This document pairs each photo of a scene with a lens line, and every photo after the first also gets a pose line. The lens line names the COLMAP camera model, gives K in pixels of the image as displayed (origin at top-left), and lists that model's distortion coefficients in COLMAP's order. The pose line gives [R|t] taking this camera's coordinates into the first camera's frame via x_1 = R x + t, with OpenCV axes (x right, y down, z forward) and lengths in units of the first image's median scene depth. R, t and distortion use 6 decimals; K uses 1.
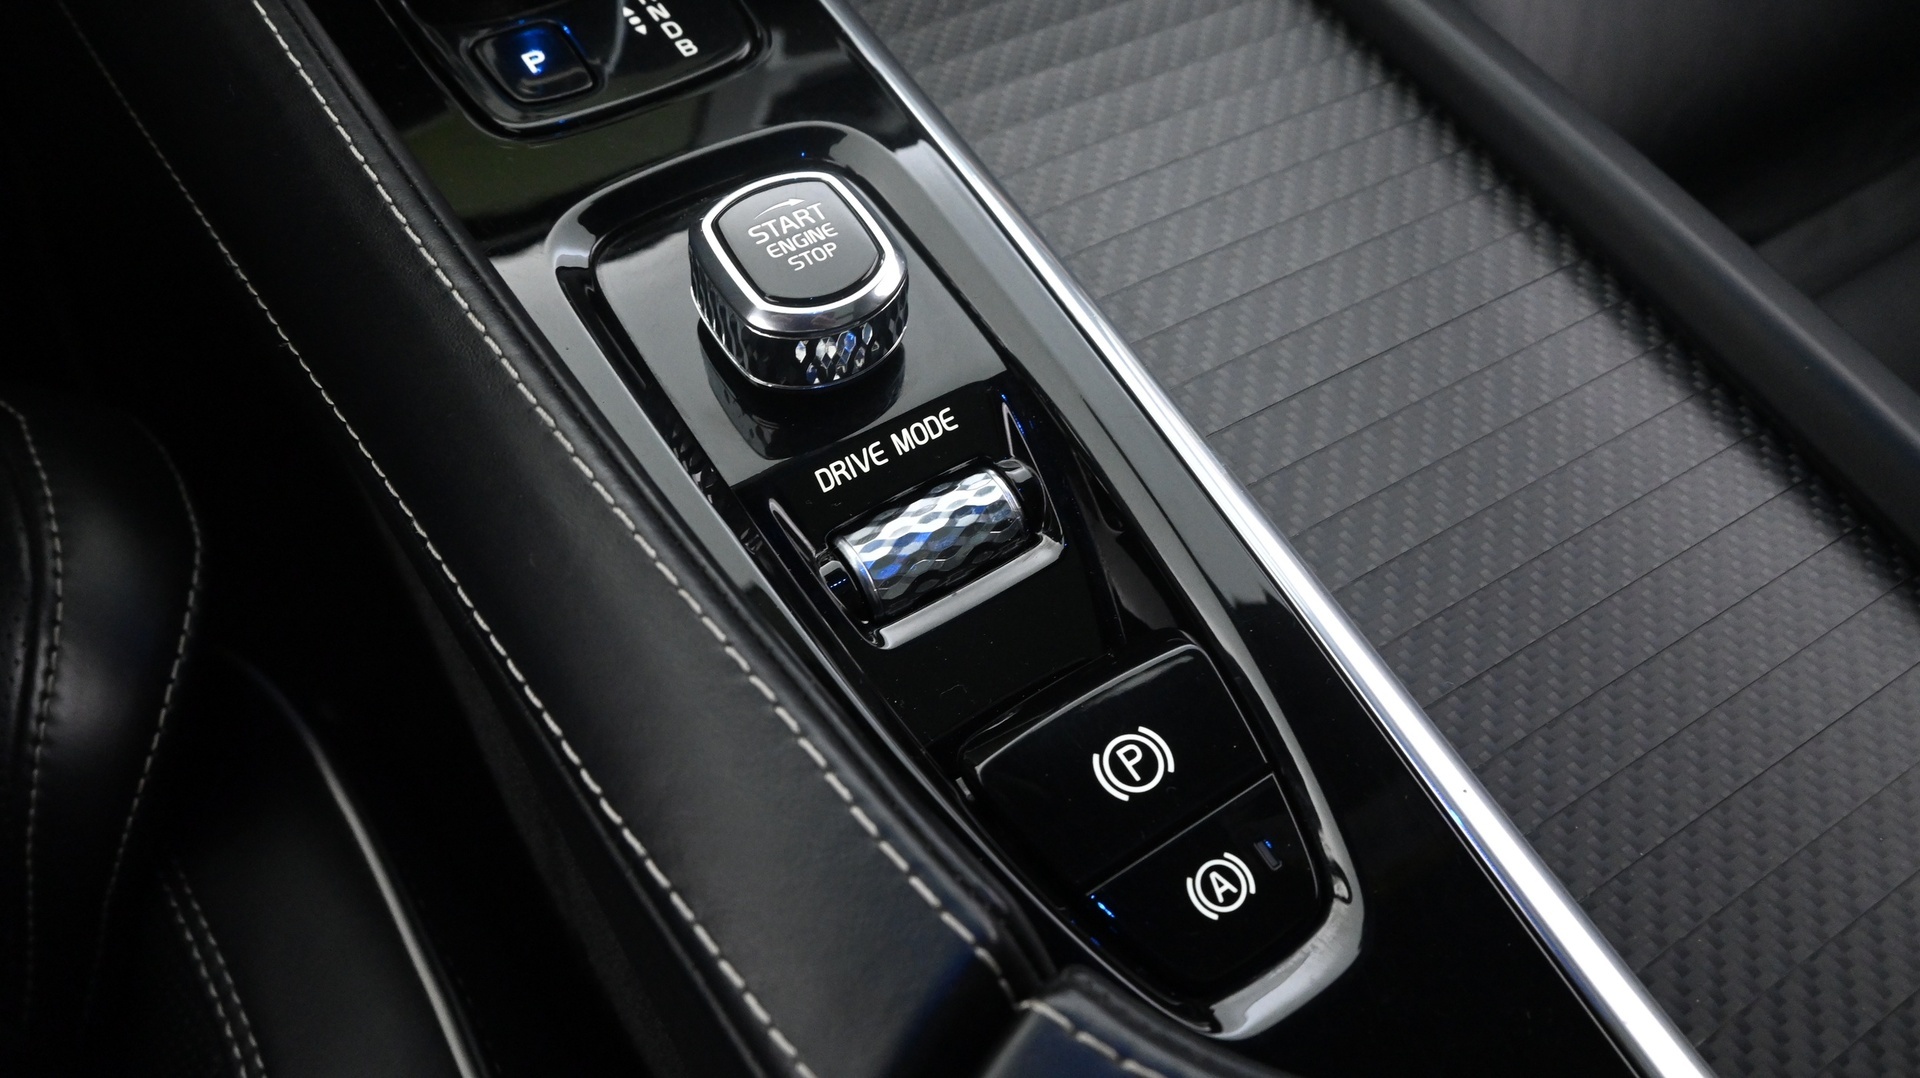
lens RADIAL K [[1282.8, 0, 960.0], [0, 1282.8, 539.0], [0, 0, 1]] dist [0.004805, 0.000177]
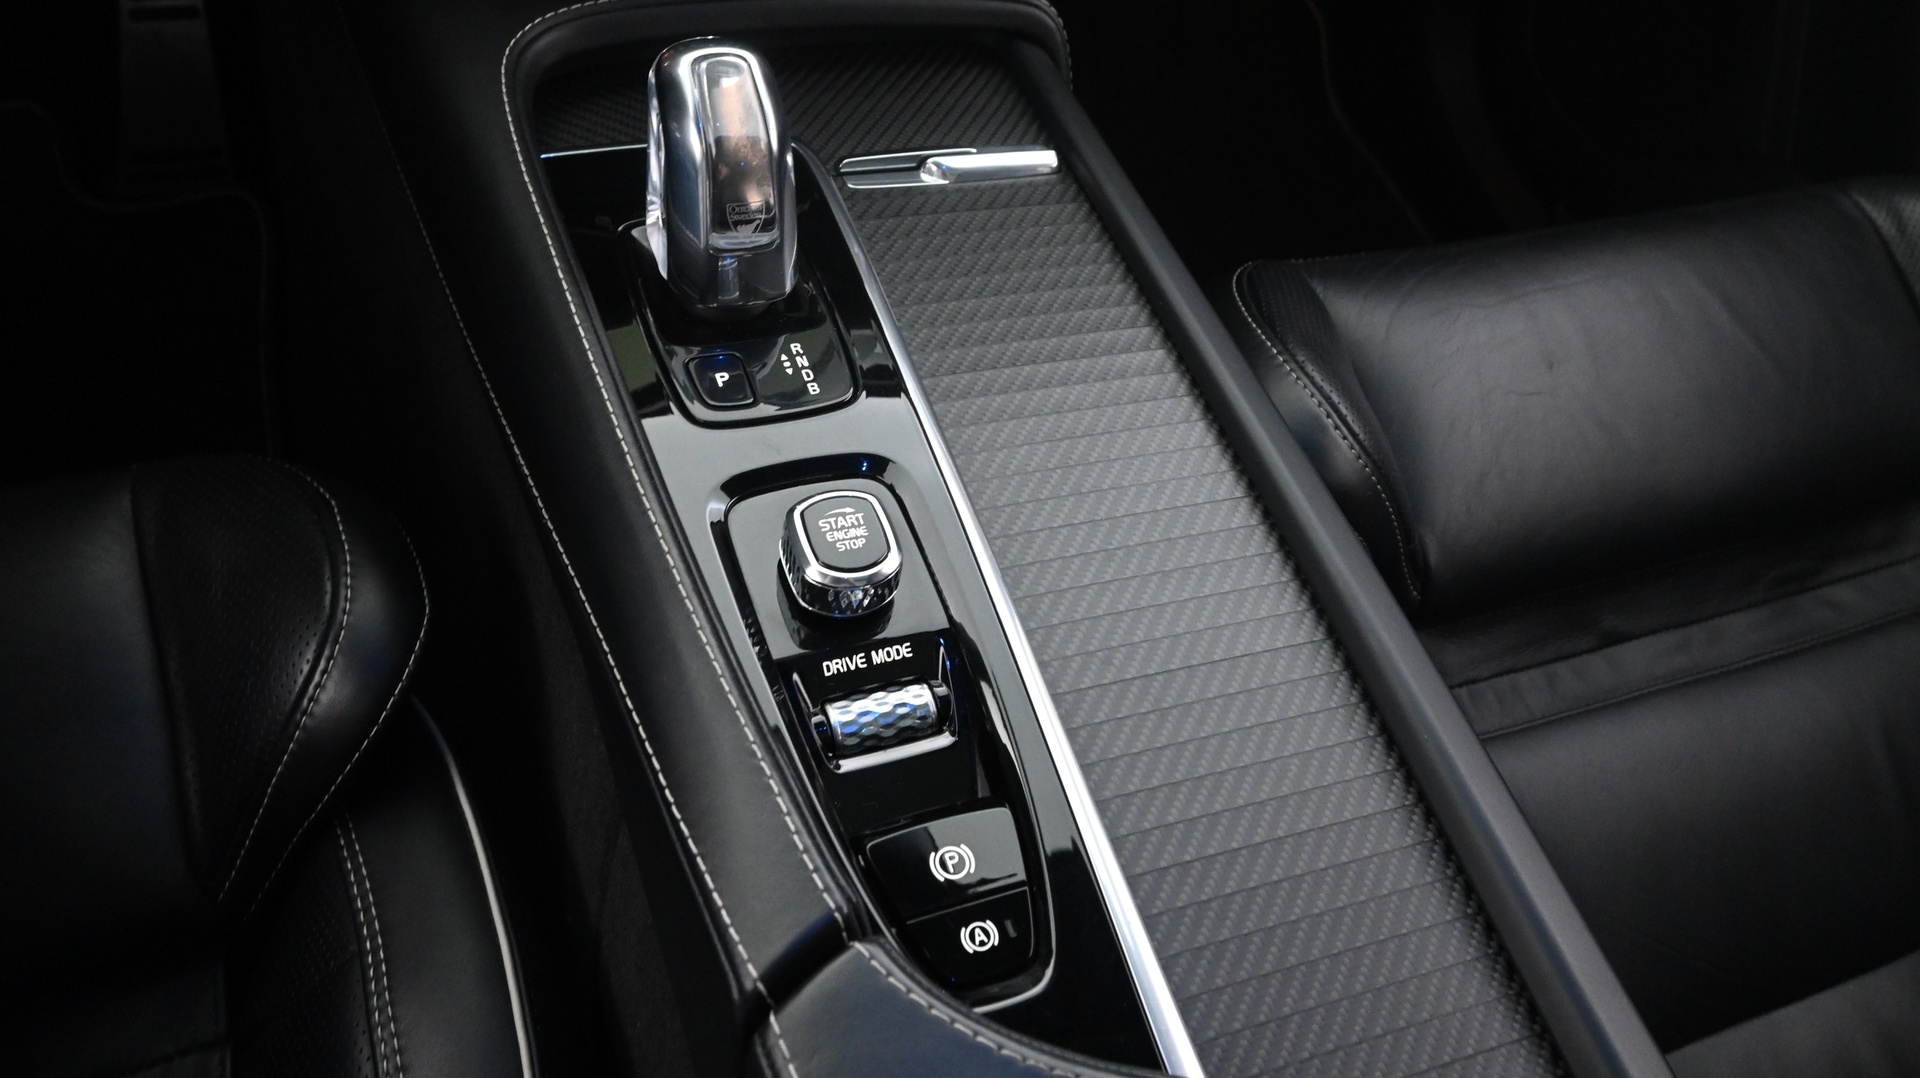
lens RADIAL K [[1395.3, 0, 953.7], [0, 1395.3, 563.4], [0, 0, 1]] dist [-0.006110, -0.002959]
pose [[0.972916, 0.223204, -0.060126, 0.139813], [-0.228800, 0.966909, -0.112861, -0.009858], [0.032945, 0.123561, 0.991790, -0.867469]]
